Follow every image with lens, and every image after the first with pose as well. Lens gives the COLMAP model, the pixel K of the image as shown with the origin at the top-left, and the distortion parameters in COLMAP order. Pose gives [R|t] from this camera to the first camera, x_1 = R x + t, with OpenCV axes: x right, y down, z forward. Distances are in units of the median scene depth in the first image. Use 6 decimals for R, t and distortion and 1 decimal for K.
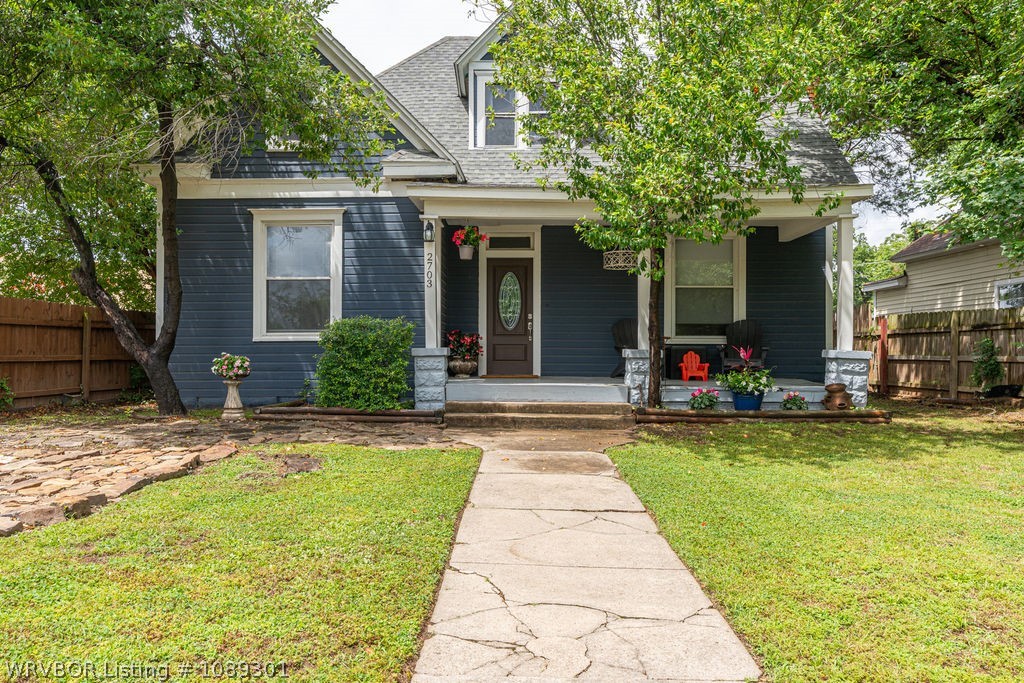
lens RADIAL K [[738.3, 0, 496.1], [0, 738.3, 345.0], [0, 0, 1]] dist [-0.001763, -0.001265]
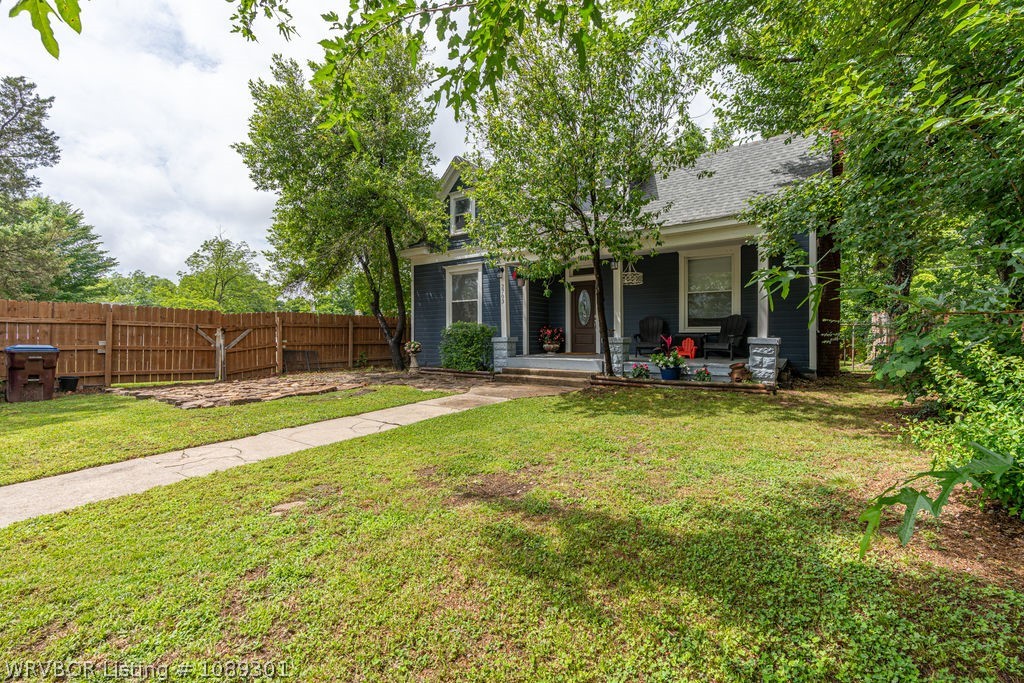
lens RADIAL K [[465.7, 0, 511.4], [0, 465.7, 339.8], [0, 0, 1]] dist [-0.000544, 0.001191]
pose [[0.833369, -0.002931, -0.552710, 0.499570], [0.014904, 0.999741, 0.017172, -0.008617], [0.552516, -0.022548, 0.833197, 0.058199]]
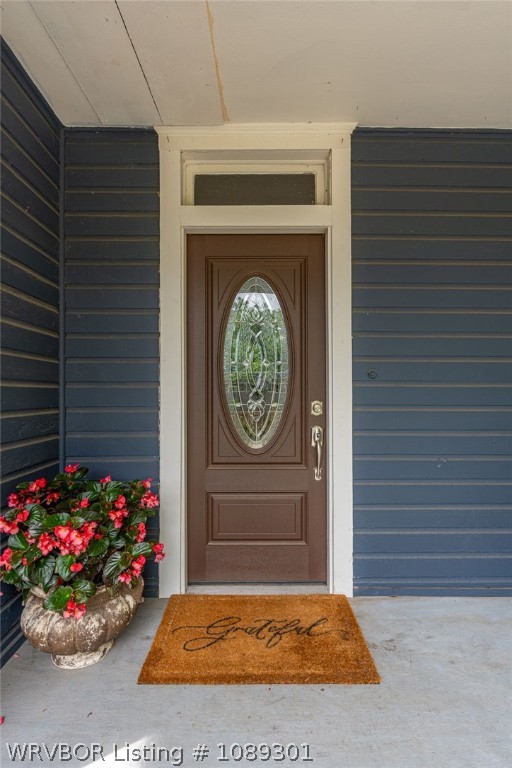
lens RADIAL K [[389.8, 0, 256.0], [0, 389.8, 384.0], [0, 0, 1]] dist [-0.003316, 0.000804]
pose [[0.995494, -0.003735, 0.094747, 0.002052], [0.005133, 0.999881, -0.014519, -0.051754], [-0.094681, 0.014940, 0.995396, 0.905404]]
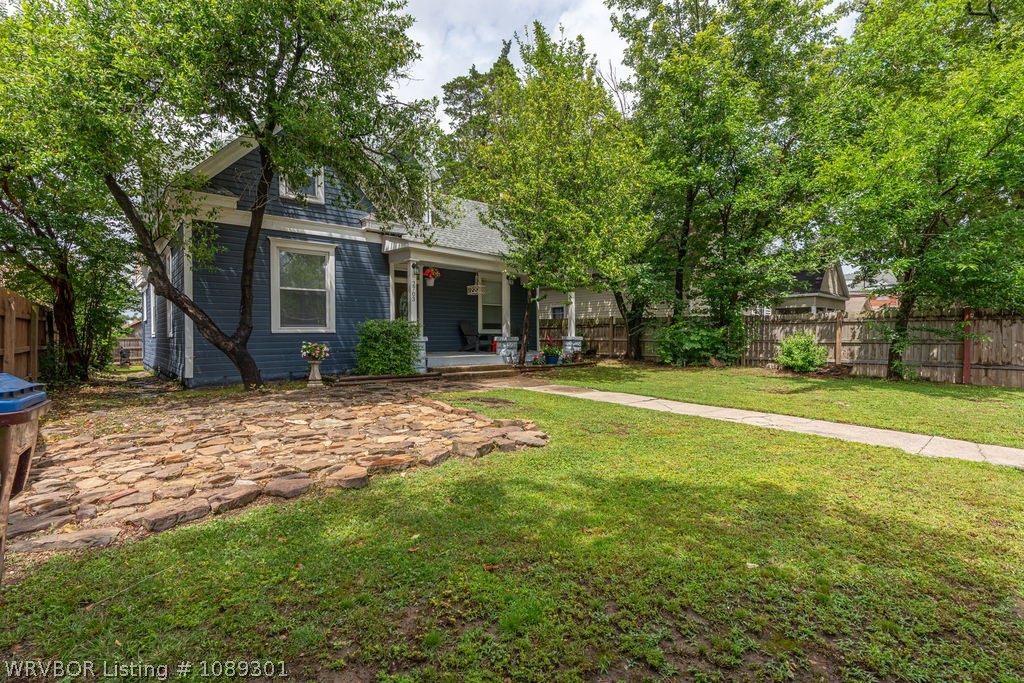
lens RADIAL K [[465.7, 0, 511.4], [0, 465.7, 339.8], [0, 0, 1]] dist [-0.000544, 0.001191]
pose [[0.734493, -0.012475, 0.678501, -0.589028], [0.002474, 0.999874, 0.015706, -0.005268], [-0.678612, -0.009857, 0.734431, 0.054109]]
